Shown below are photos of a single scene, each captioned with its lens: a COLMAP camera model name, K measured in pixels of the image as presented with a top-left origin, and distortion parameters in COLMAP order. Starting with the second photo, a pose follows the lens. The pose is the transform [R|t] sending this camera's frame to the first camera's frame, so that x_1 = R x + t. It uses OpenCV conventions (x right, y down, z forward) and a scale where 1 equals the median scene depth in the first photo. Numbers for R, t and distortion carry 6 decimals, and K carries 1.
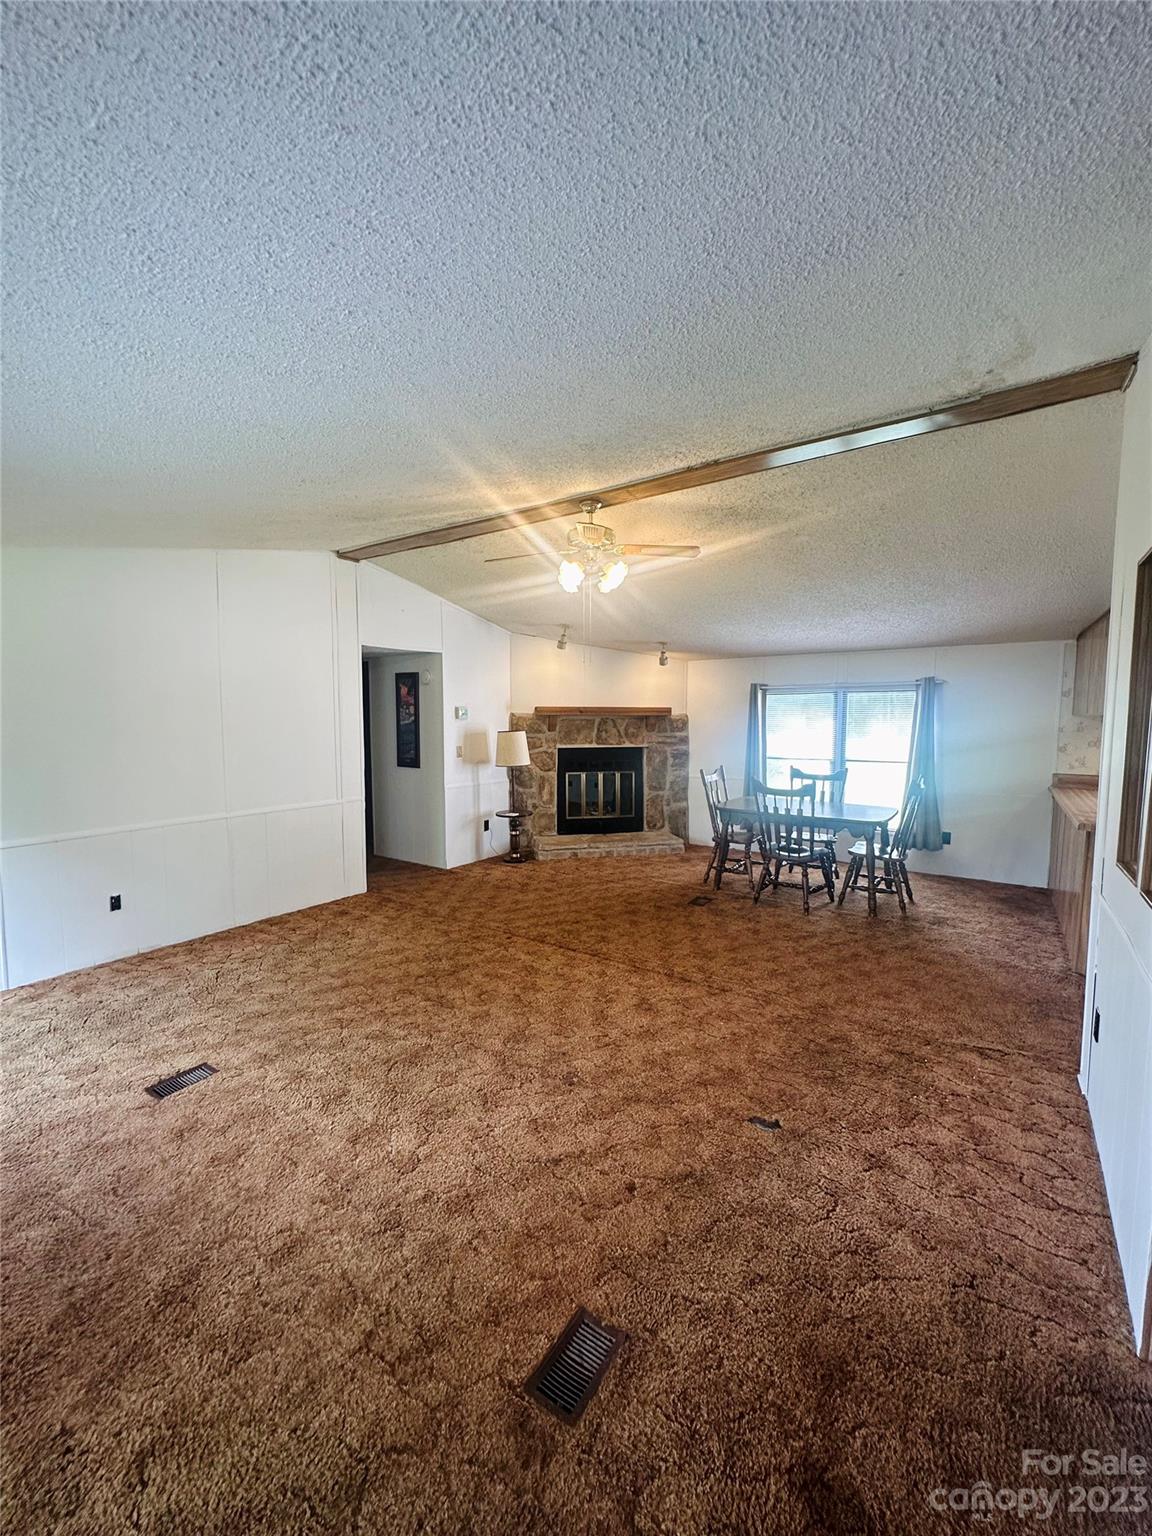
lens RADIAL K [[613.9, 0, 576.0], [0, 613.9, 768.0], [0, 0, 1]] dist [-0.000899, -0.000396]
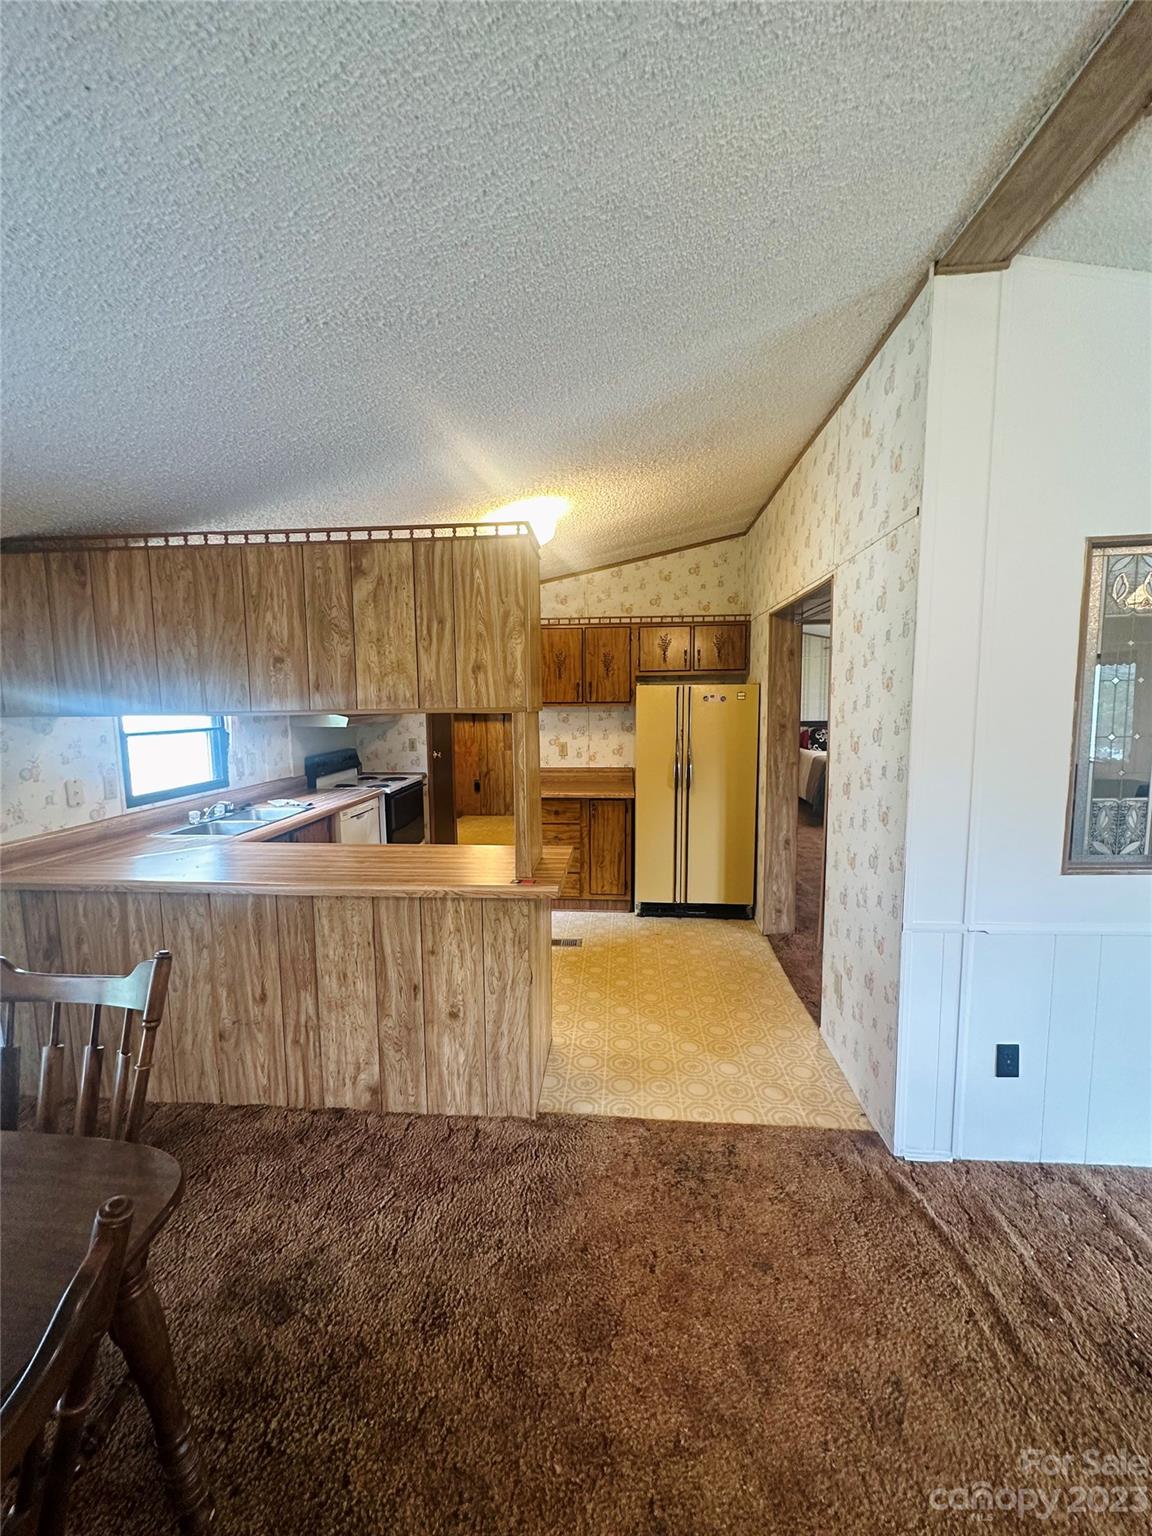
lens RADIAL K [[613.9, 0, 576.0], [0, 613.9, 768.0], [0, 0, 1]] dist [-0.000899, -0.000396]
pose [[-0.495838, -0.090556, 0.863681, 0.218833], [0.085723, 0.984587, 0.152447, -0.093337], [-0.864174, 0.149627, -0.480433, 0.969684]]
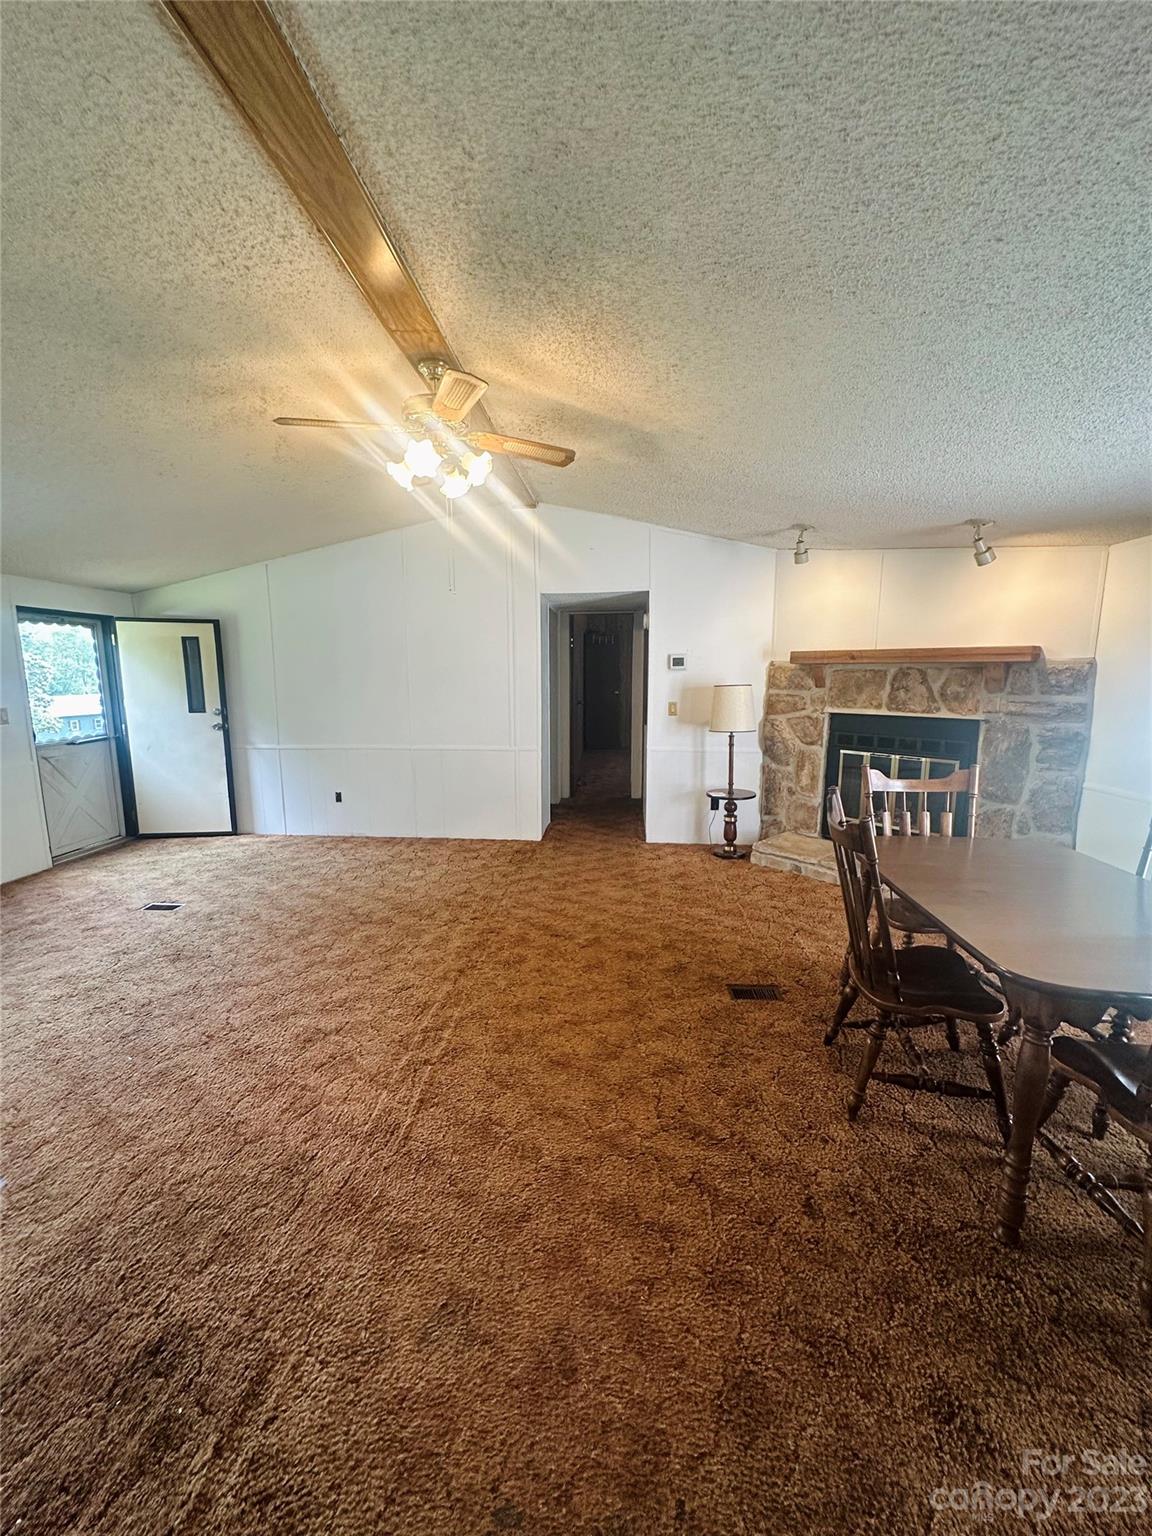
lens RADIAL K [[613.9, 0, 576.0], [0, 613.9, 768.0], [0, 0, 1]] dist [-0.000899, -0.000396]
pose [[0.497699, 0.133611, -0.856997, 0.641336], [-0.070634, 0.991026, 0.113487, -0.044150], [0.864469, 0.004051, 0.502670, 0.635423]]
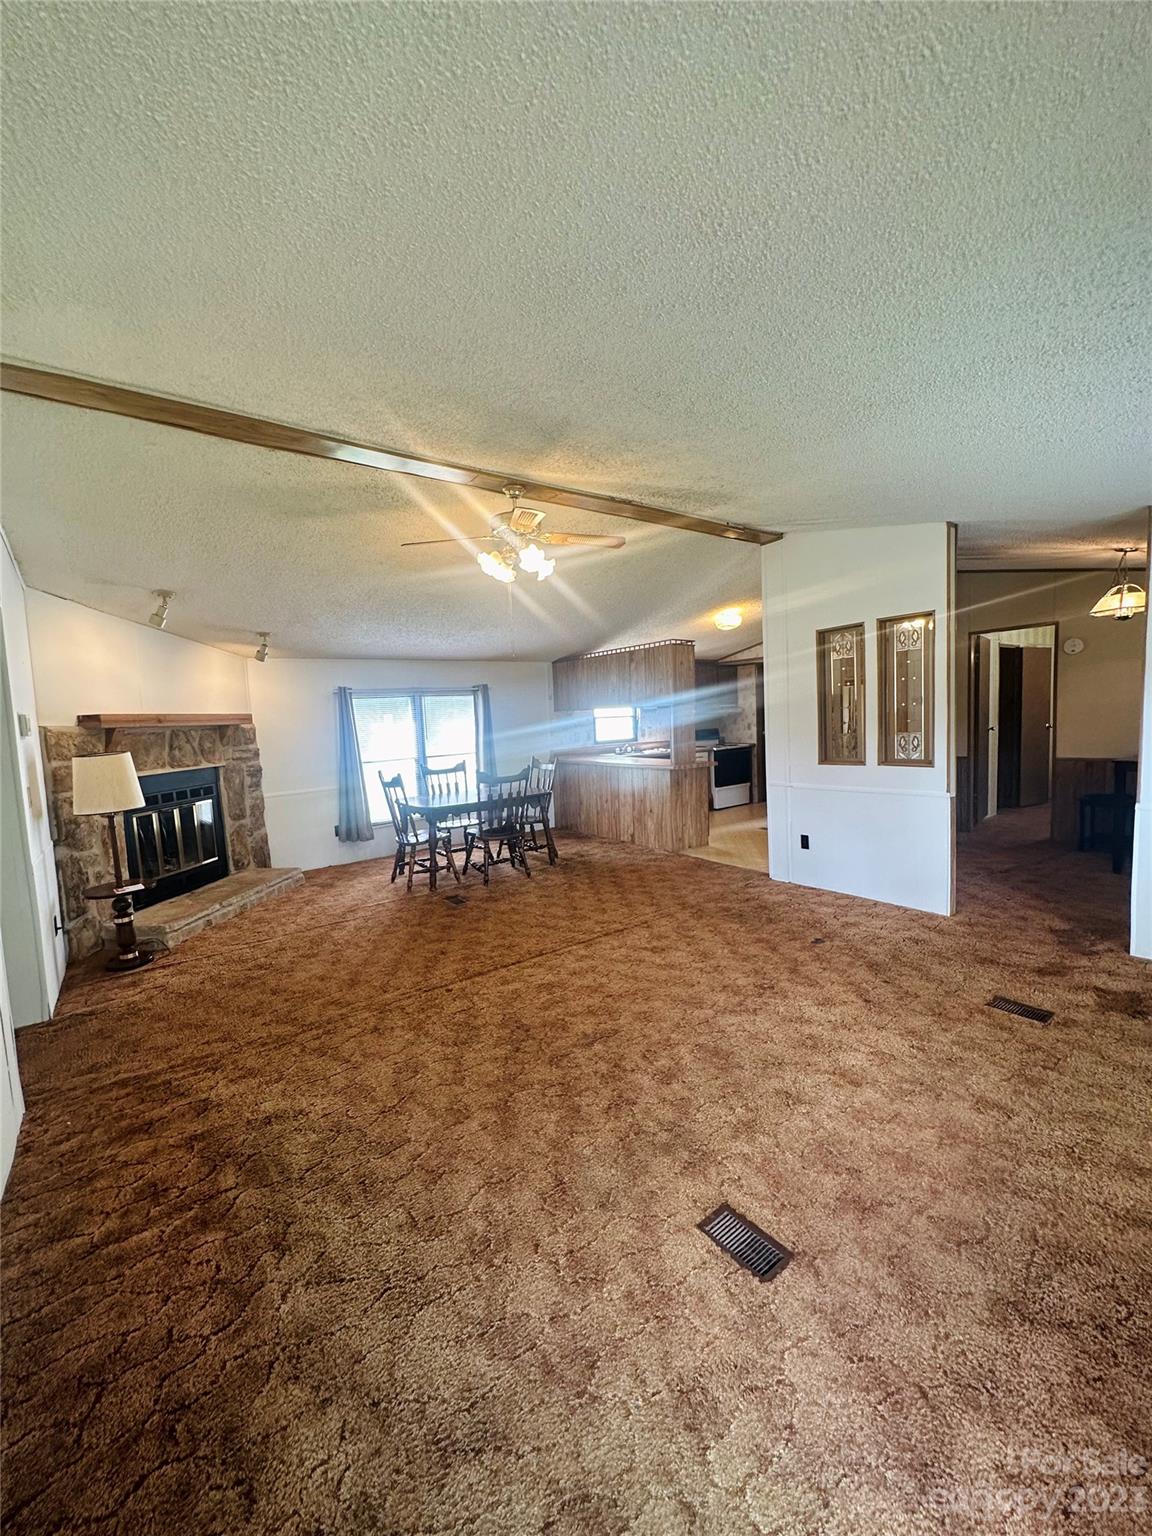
lens RADIAL K [[613.9, 0, 576.0], [0, 613.9, 768.0], [0, 0, 1]] dist [-0.000899, -0.000396]
pose [[0.330817, -0.096404, 0.938758, -0.722221], [0.124628, 0.990519, 0.057801, -0.032479], [-0.935429, 0.097874, 0.339695, 0.507111]]
